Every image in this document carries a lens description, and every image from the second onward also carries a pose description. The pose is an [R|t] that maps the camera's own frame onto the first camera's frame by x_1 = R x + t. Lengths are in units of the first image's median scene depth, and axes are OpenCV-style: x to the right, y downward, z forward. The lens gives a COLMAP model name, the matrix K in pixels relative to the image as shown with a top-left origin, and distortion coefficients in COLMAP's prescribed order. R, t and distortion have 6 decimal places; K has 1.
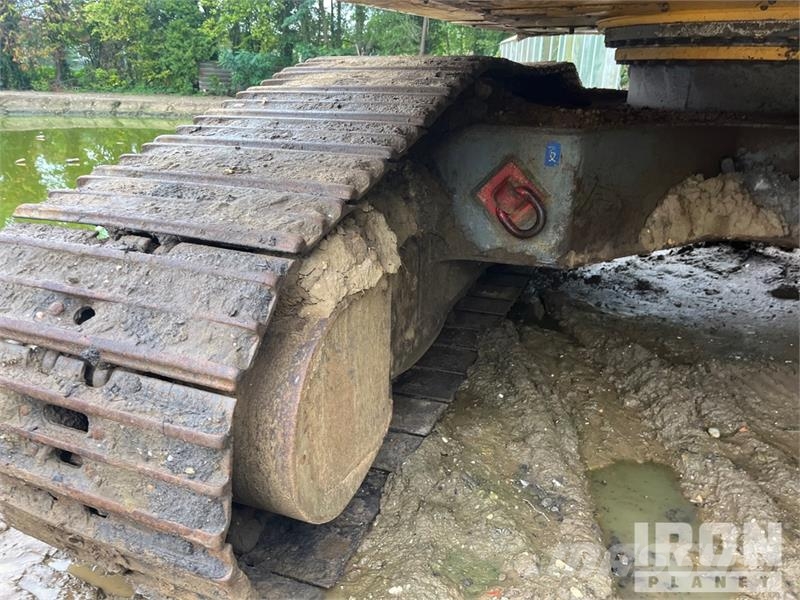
lens RADIAL K [[608.5, 0, 396.3], [0, 608.5, 297.9], [0, 0, 1]] dist [0.070174, -0.106199]
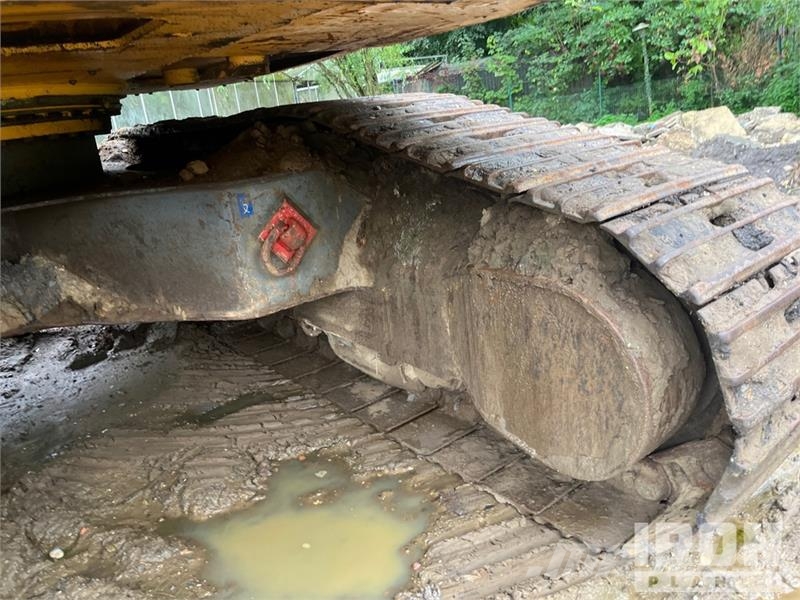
lens RADIAL K [[608.5, 0, 396.3], [0, 608.5, 297.9], [0, 0, 1]] dist [0.070174, -0.106199]
pose [[0.466842, -0.313354, 0.826963, 0.124382], [0.408610, 0.905745, 0.112534, -0.011115], [-0.784280, 0.285370, 0.550880, 0.033440]]
